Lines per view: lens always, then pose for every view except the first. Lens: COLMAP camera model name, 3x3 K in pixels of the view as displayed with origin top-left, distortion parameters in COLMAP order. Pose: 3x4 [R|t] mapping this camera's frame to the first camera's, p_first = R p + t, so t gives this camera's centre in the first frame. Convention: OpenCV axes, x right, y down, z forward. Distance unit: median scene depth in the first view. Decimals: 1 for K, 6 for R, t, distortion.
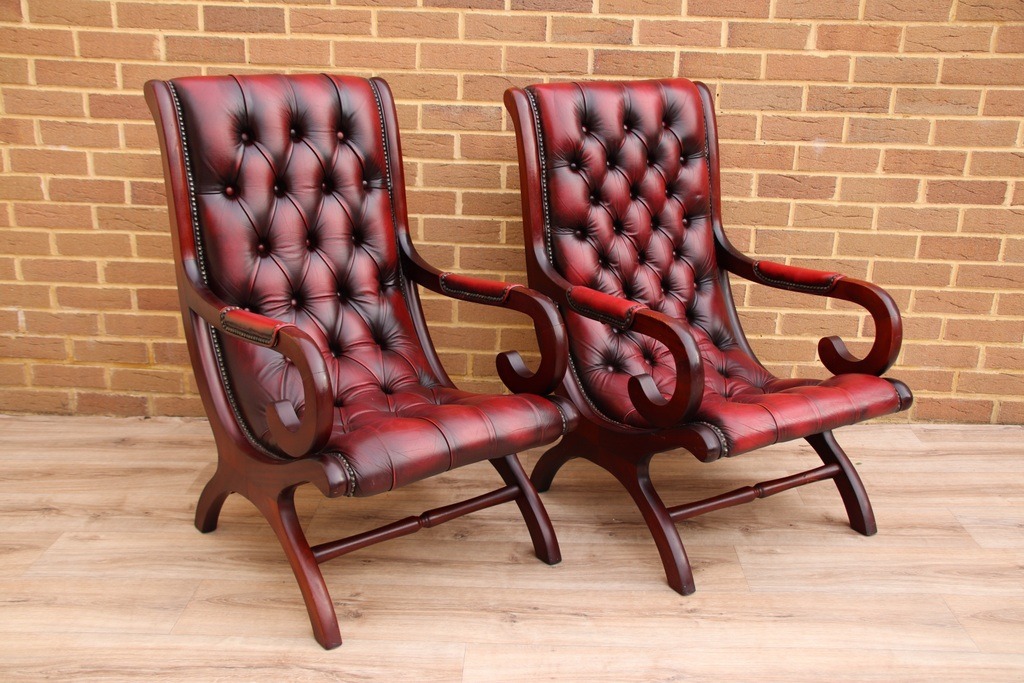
lens RADIAL K [[1053.2, 0, 511.3], [0, 1053.2, 354.3], [0, 0, 1]] dist [-0.083341, 0.314825]
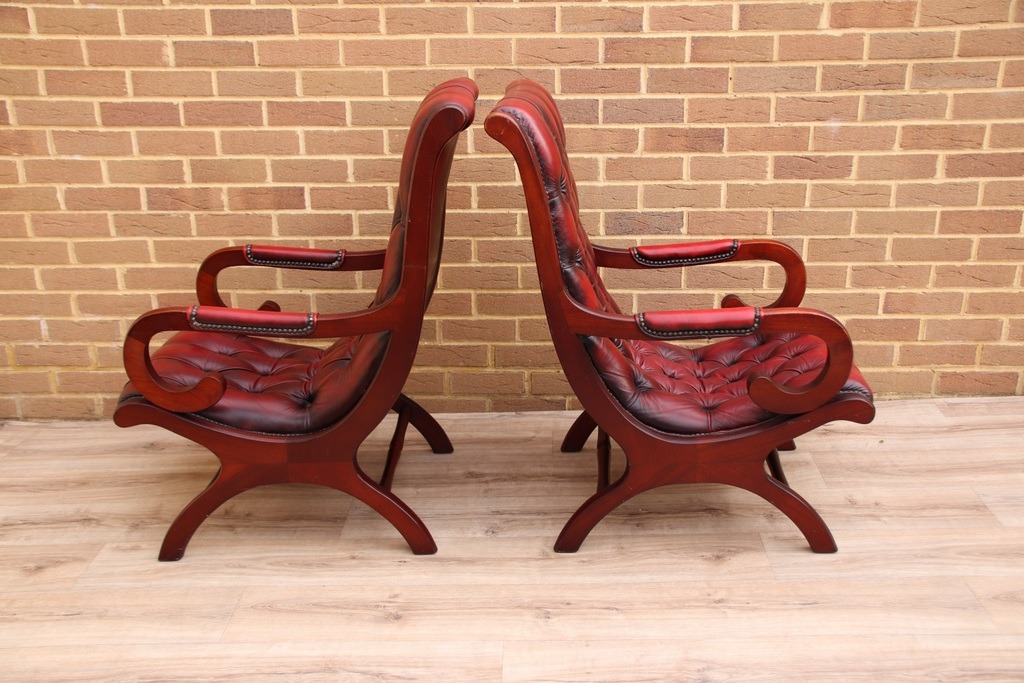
lens RADIAL K [[1106.9, 0, 510.4], [0, 1106.9, 355.7], [0, 0, 1]] dist [-0.061036, 0.360353]
pose [[0.999184, -0.038231, -0.013056, -0.007997], [0.038809, 0.998122, 0.047402, -0.043344], [0.011220, -0.047870, 0.998791, -0.060846]]
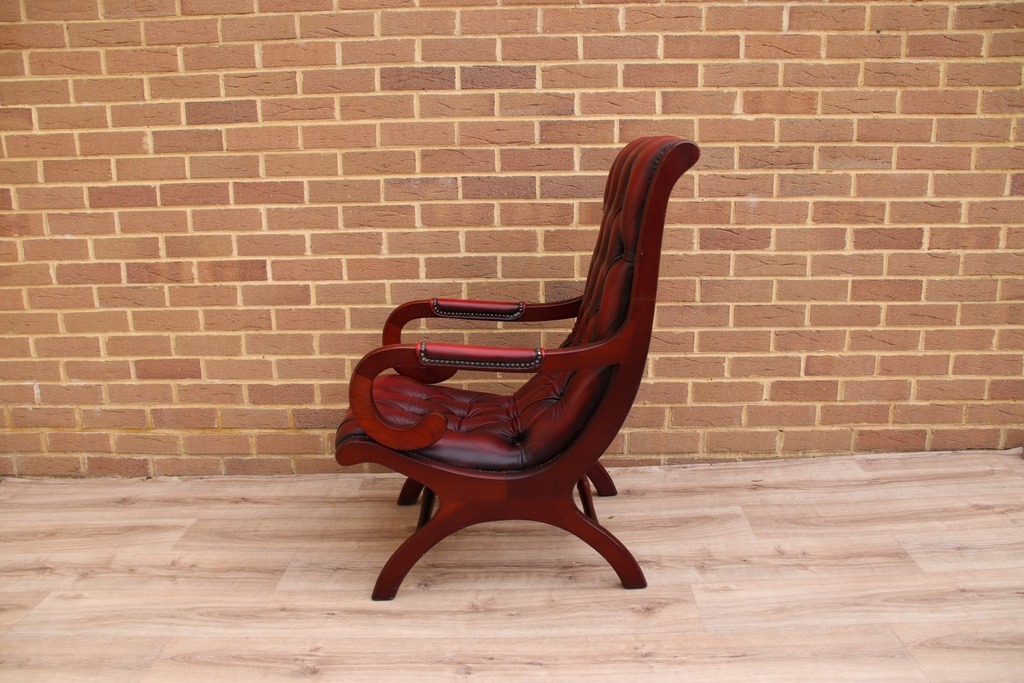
lens RADIAL K [[878.2, 0, 509.7], [0, 878.2, 347.3], [0, 0, 1]] dist [-0.148745, 0.154576]
pose [[0.998990, -0.043081, -0.012804, 0.049393], [0.042131, 0.996864, -0.066991, 0.000684], [0.015650, 0.066384, 0.997671, 0.118764]]
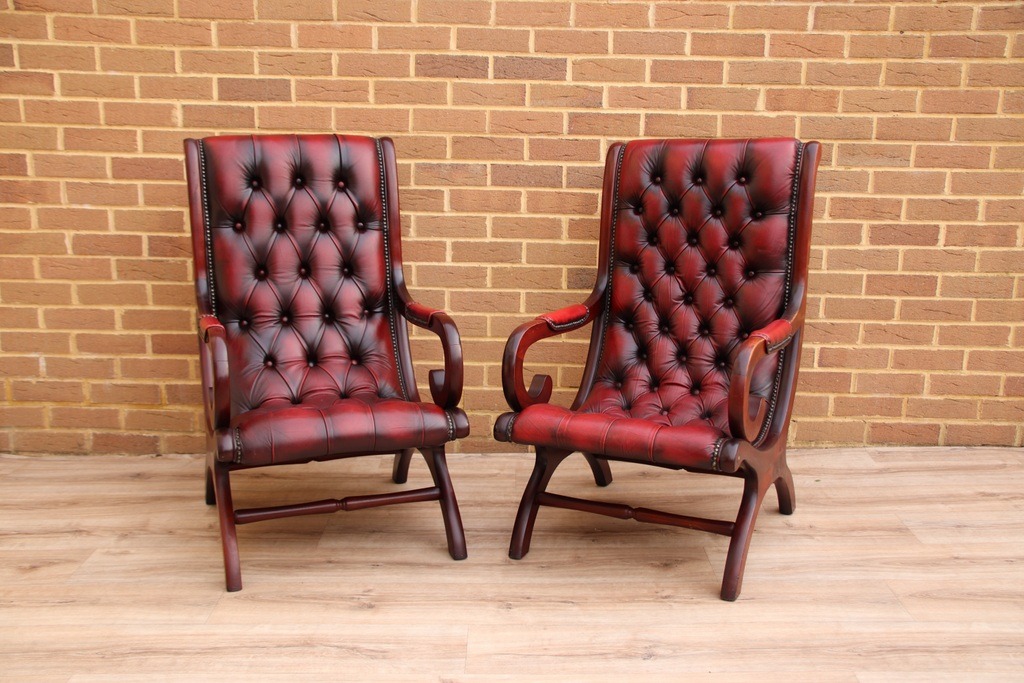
lens RADIAL K [[1111.9, 0, 512.2], [0, 1111.9, 353.6], [0, 0, 1]] dist [-0.057436, 0.334116]
pose [[0.999544, -0.016471, 0.025295, -0.015401], [0.018261, 0.997221, -0.072227, 0.050302], [-0.024035, 0.072656, 0.997067, -0.161506]]
